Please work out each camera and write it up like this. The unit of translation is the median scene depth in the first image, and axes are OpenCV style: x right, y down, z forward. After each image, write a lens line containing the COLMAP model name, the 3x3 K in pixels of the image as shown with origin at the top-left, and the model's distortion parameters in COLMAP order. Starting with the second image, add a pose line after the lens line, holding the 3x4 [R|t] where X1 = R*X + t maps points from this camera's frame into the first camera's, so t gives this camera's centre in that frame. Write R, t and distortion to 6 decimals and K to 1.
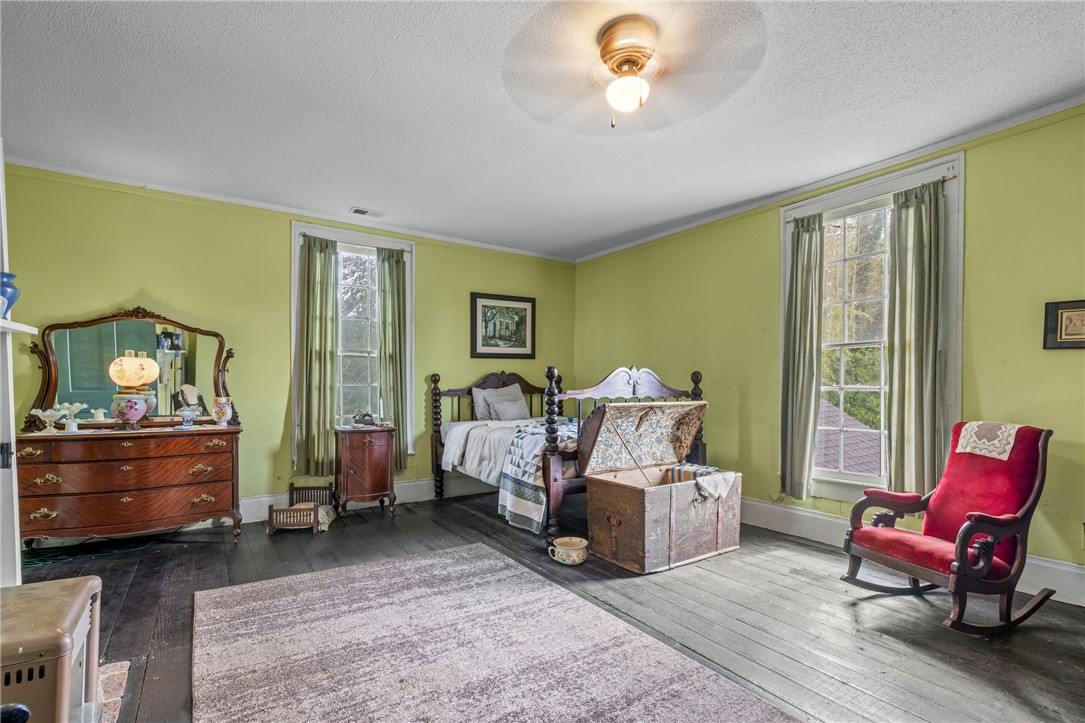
lens RADIAL K [[500.6, 0, 537.2], [0, 500.6, 392.6], [0, 0, 1]] dist [0.001862, 0.000193]
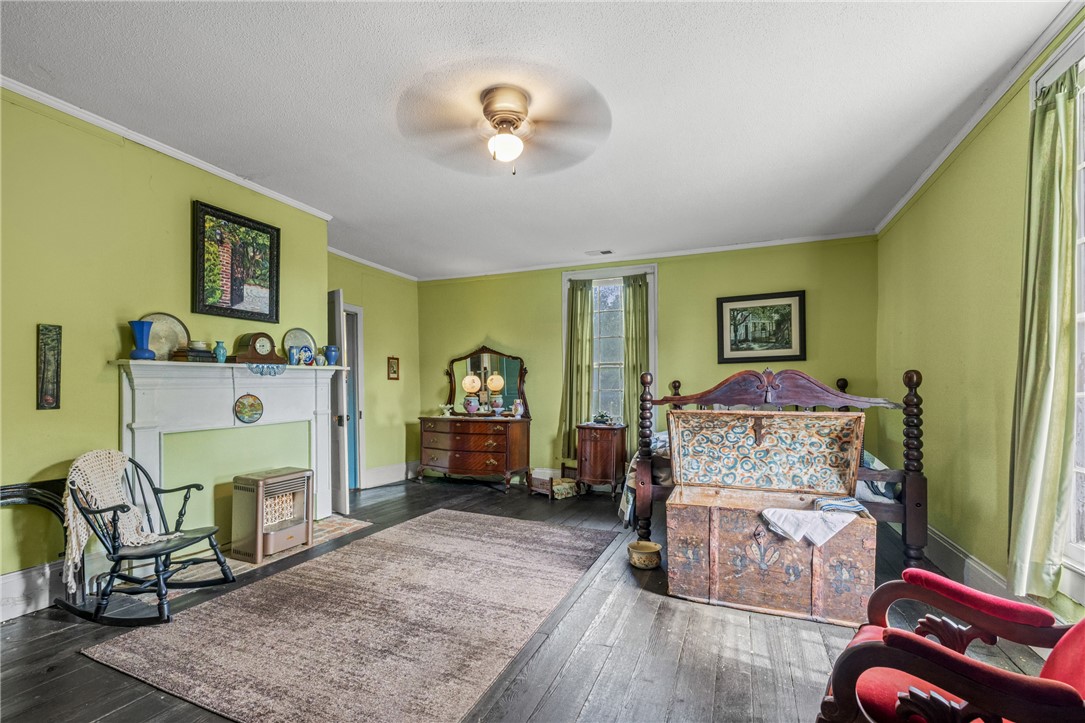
lens RADIAL K [[480.2, 0, 534.7], [0, 480.2, 392.8], [0, 0, 1]] dist [-0.005188, -0.000137]
pose [[0.551374, 0.000347, -0.834258, 0.570688], [-0.010932, 0.999917, -0.006809, -0.001446], [0.834186, 0.012874, 0.551332, 0.210361]]
